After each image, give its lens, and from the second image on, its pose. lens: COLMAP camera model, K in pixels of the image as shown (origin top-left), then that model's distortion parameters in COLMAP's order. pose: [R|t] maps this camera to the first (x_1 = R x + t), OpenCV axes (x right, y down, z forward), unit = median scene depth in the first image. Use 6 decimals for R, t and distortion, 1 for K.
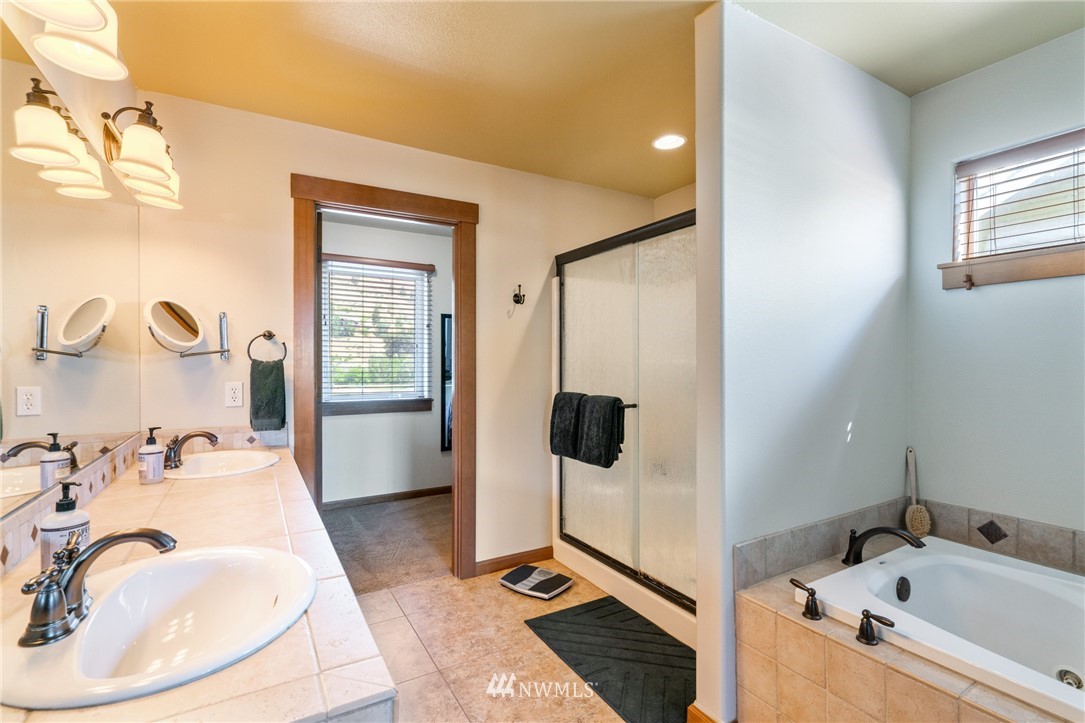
lens RADIAL K [[502.3, 0, 542.5], [0, 502.3, 361.5], [0, 0, 1]] dist [-0.014567, 0.010285]
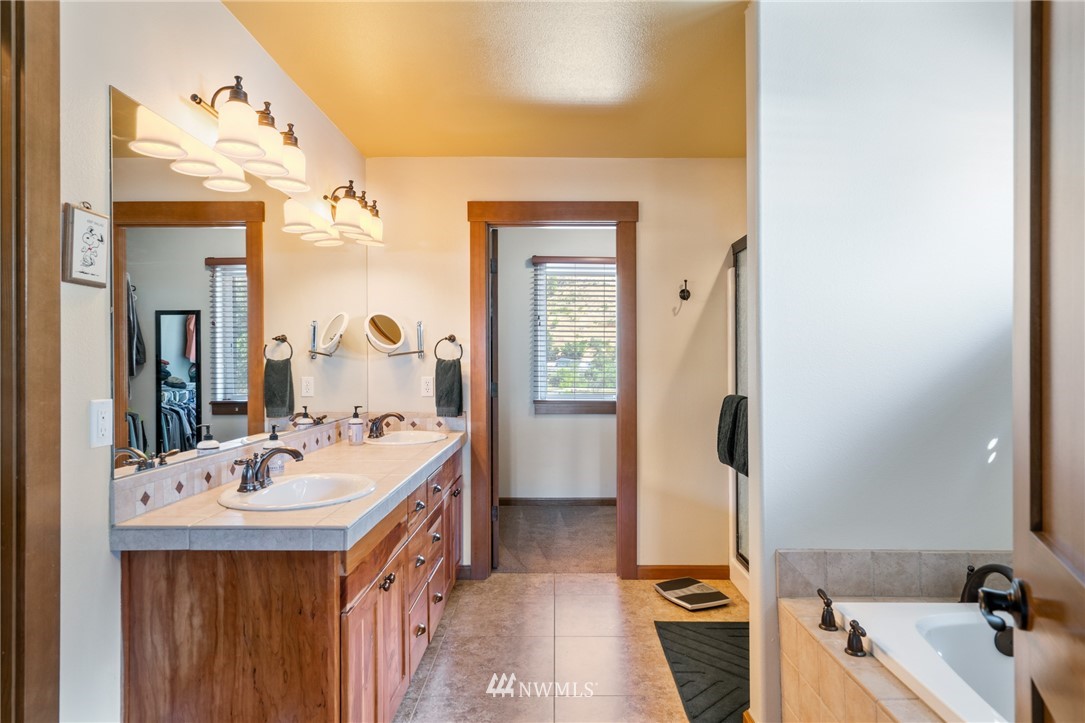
lens RADIAL K [[614.6, 0, 542.5], [0, 614.6, 361.5], [0, 0, 1]] dist [0.003120, 0.000826]
pose [[0.864102, 0.003797, -0.503302, 0.396642], [-0.003997, 0.999992, 0.000682, 0.001340], [0.503300, 0.001423, 0.864110, -0.175087]]
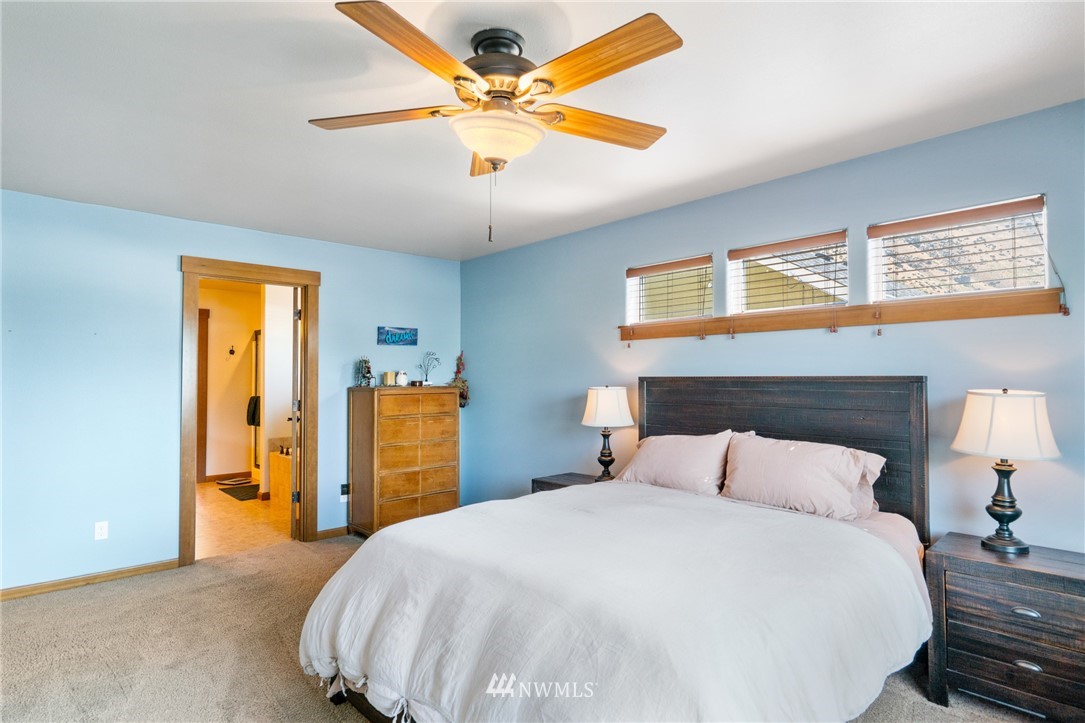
lens RADIAL K [[581.0, 0, 542.5], [0, 581.0, 361.5], [0, 0, 1]] dist [0.003033, 0.000384]
pose [[0.975651, 0.009827, 0.219109, 0.912209], [-0.002955, 0.999494, -0.031670, -0.014310], [-0.219310, 0.030251, 0.975186, -2.214877]]
